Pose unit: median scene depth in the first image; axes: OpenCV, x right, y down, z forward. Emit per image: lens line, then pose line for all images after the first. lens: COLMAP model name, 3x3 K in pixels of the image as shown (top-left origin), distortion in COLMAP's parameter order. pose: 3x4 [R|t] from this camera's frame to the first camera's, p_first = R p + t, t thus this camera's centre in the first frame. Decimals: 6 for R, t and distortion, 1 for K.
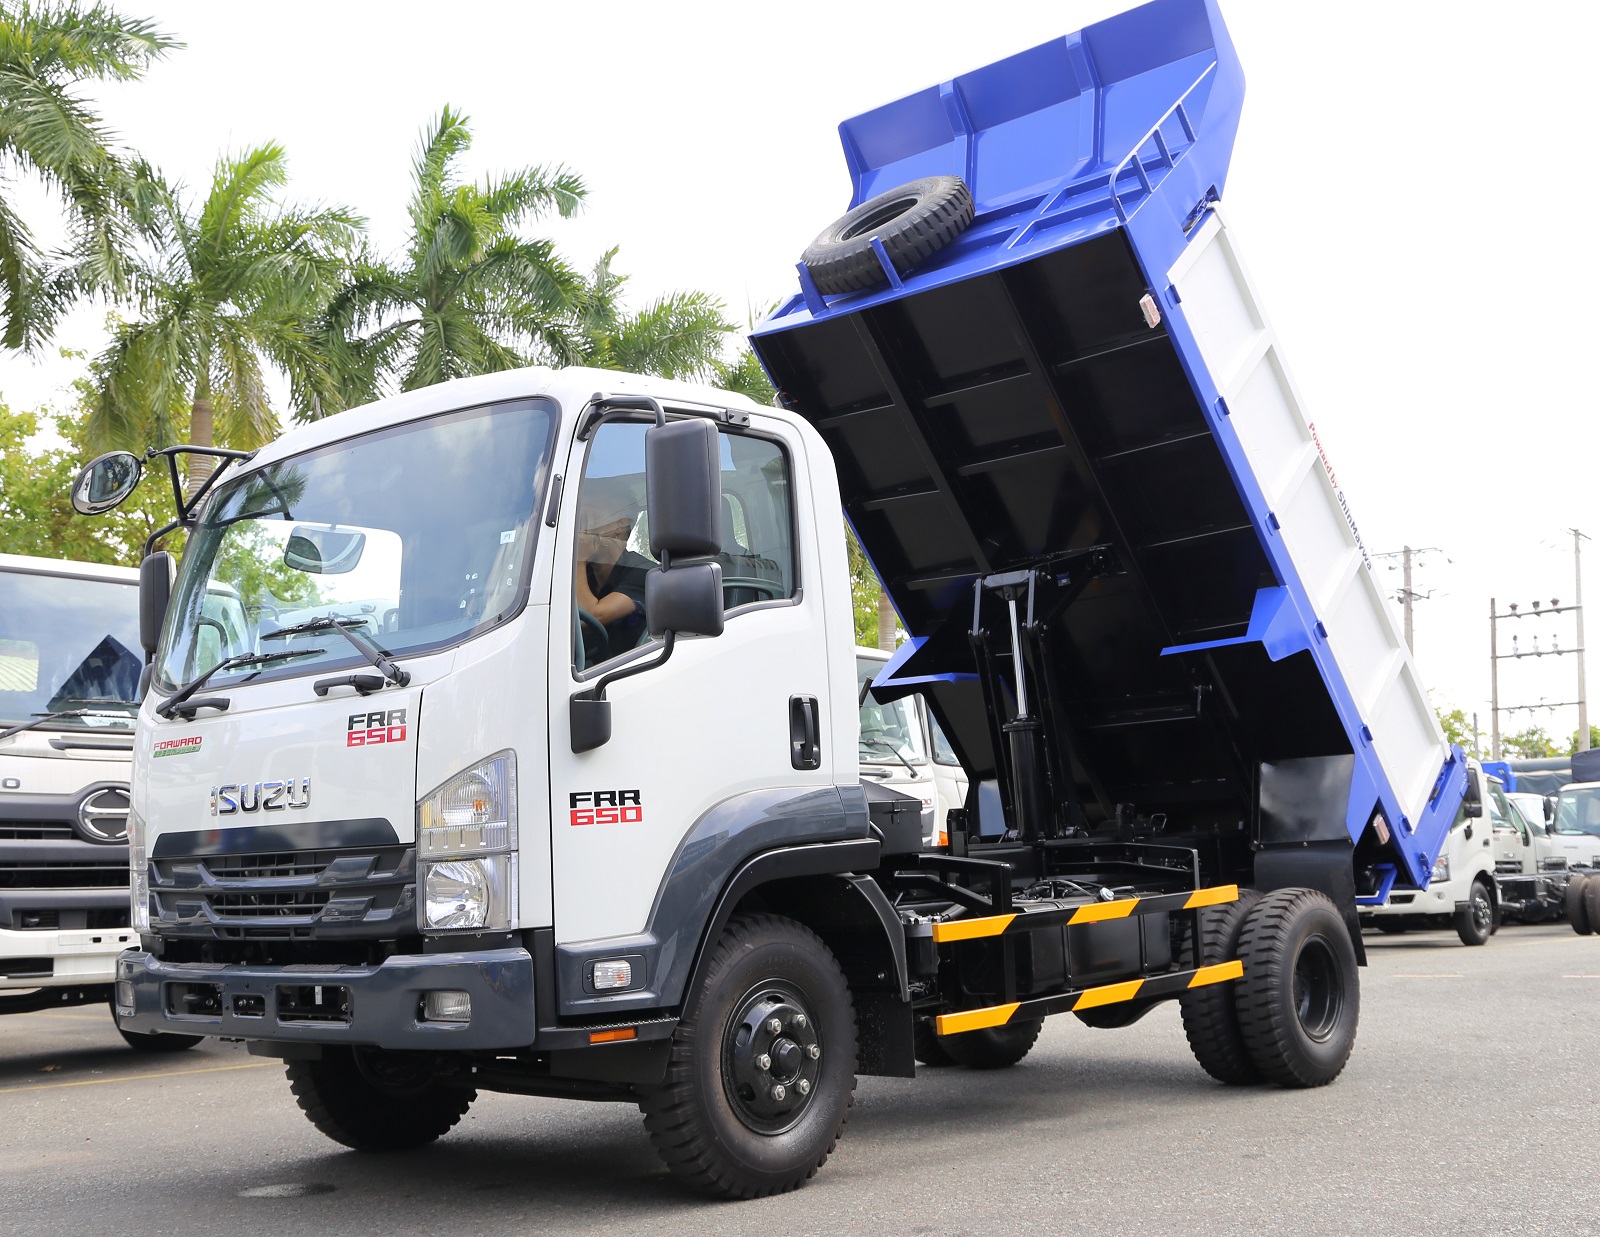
lens RADIAL K [[1948.1, 0, 800.0], [0, 1948.1, 618.5], [0, 0, 1]] dist [-0.074646, 0.051392]
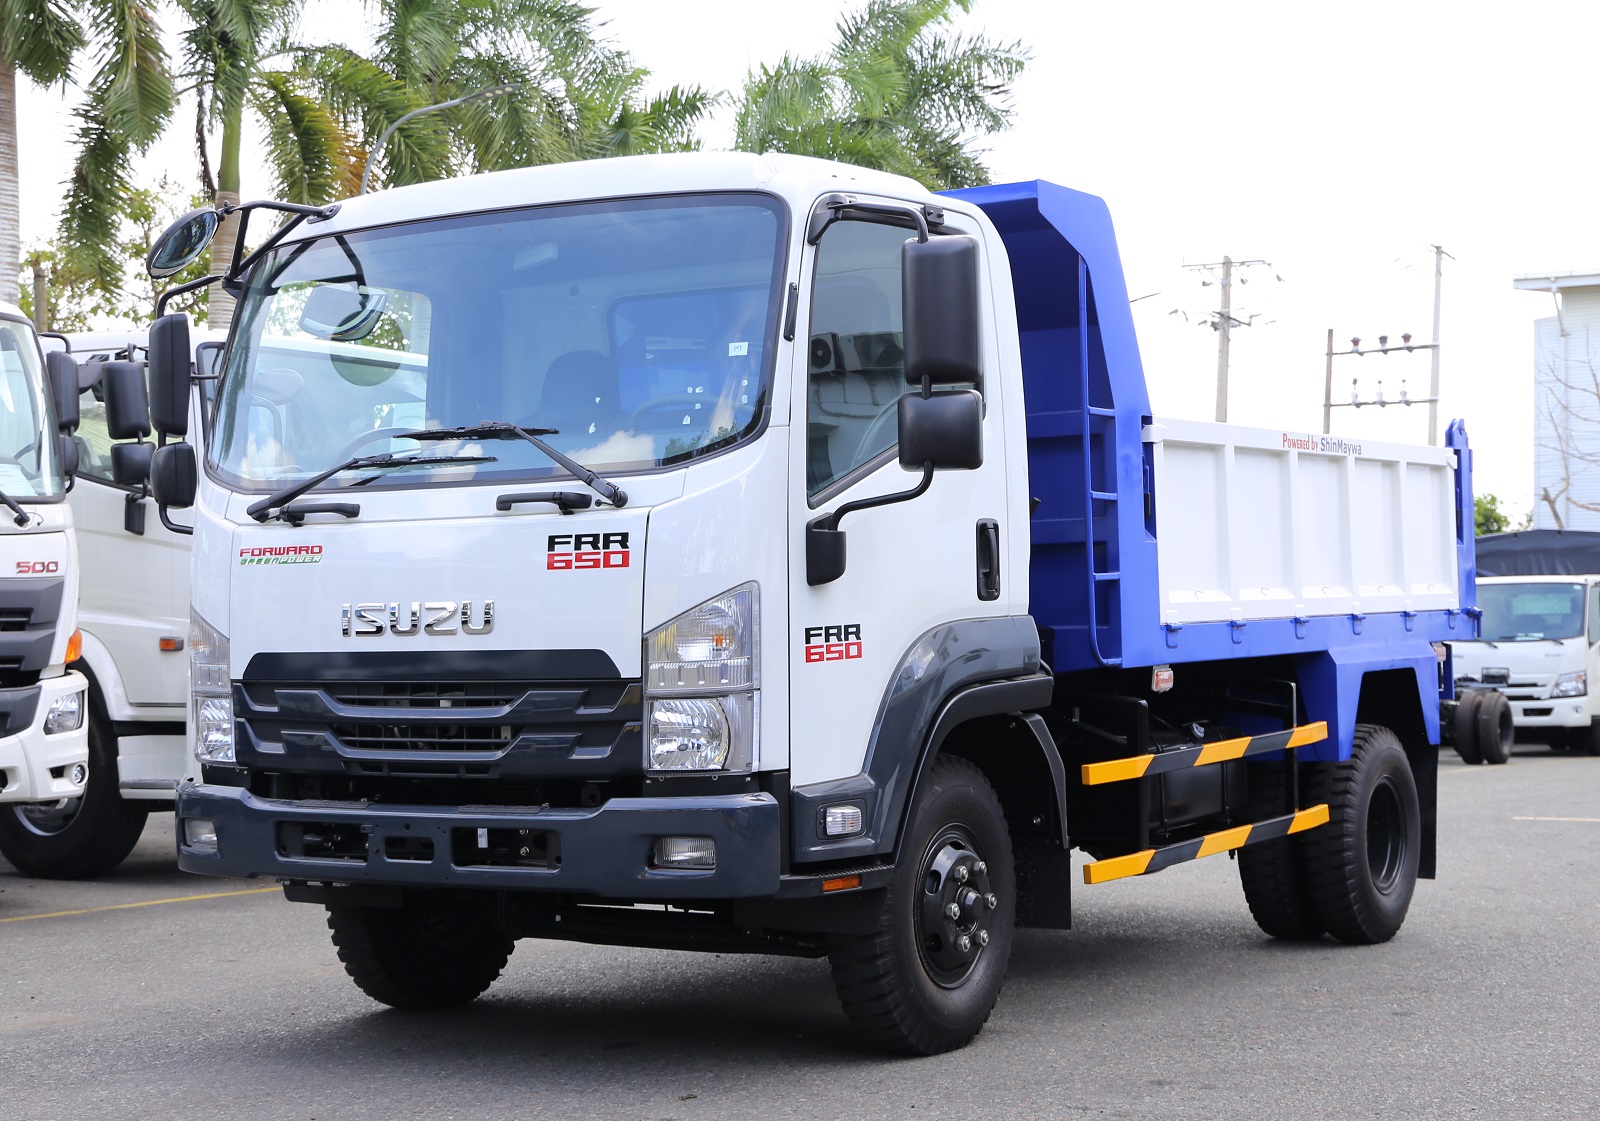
lens RADIAL K [[2659.4, 0, 800.0], [0, 2659.4, 560.5], [0, 0, 1]] dist [-0.021052, -0.096895]
pose [[0.984529, 0.028995, 0.172807, -0.321790], [-0.045385, 0.994756, 0.091660, -0.056378], [-0.169243, -0.098084, 0.980682, -0.238603]]
